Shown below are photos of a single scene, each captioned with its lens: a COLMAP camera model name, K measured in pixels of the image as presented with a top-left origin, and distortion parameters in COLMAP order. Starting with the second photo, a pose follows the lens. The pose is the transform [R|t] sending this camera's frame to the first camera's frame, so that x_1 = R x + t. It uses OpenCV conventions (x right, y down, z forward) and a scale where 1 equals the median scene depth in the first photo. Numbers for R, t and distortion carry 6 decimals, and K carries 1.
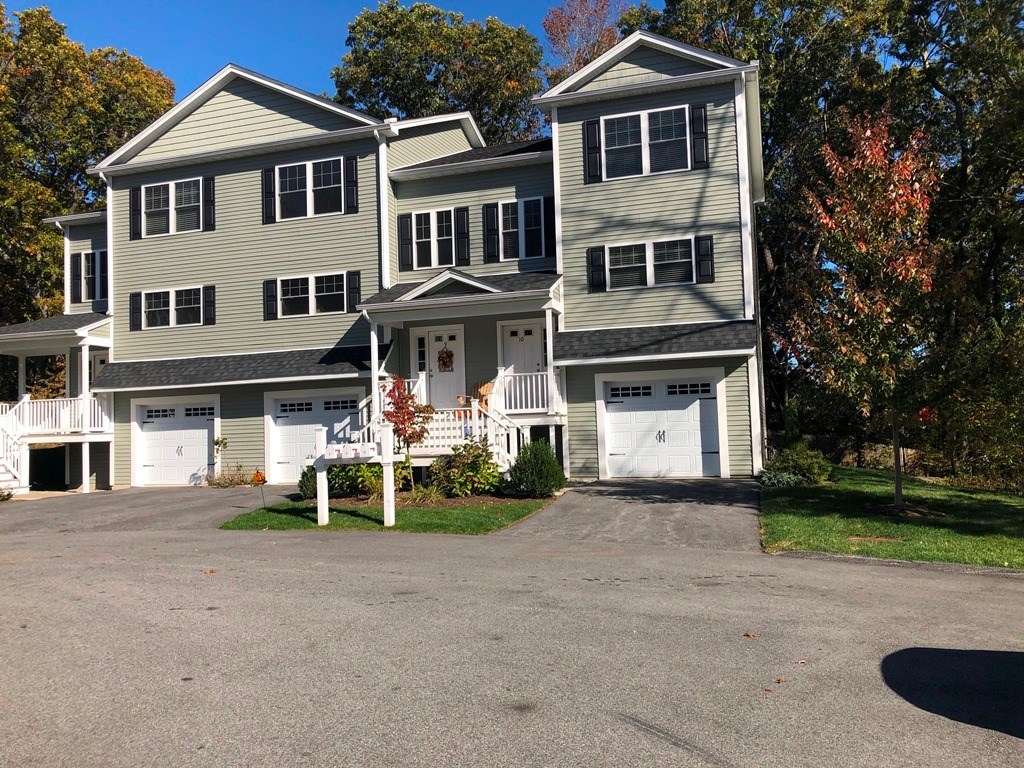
lens RADIAL K [[849.0, 0, 516.0], [0, 849.0, 401.8], [0, 0, 1]] dist [0.007495, -0.010123]
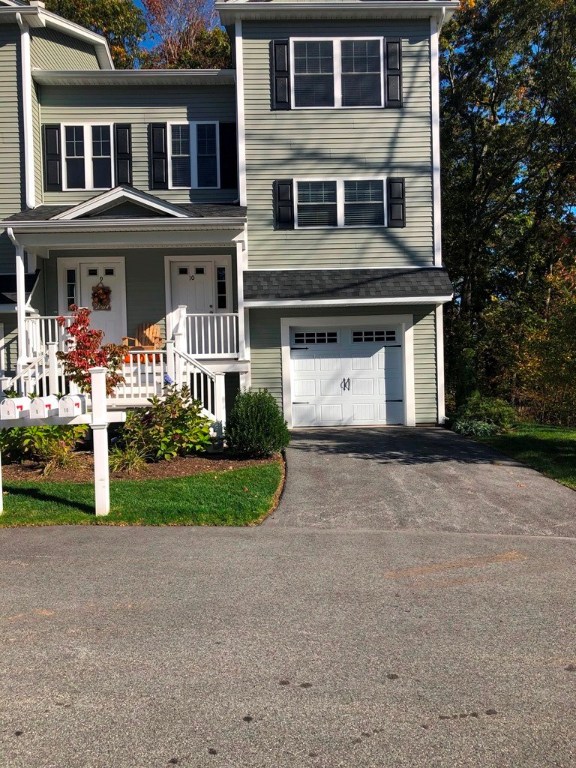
lens RADIAL K [[636.7, 0, 288.0], [0, 636.7, 384.0], [0, 0, 1]] dist [0.007495, -0.010123]
pose [[0.943081, 0.002569, 0.332552, -0.133116], [-0.018343, 0.998850, 0.044304, 0.009102], [-0.332055, -0.047882, 0.942044, 0.336764]]
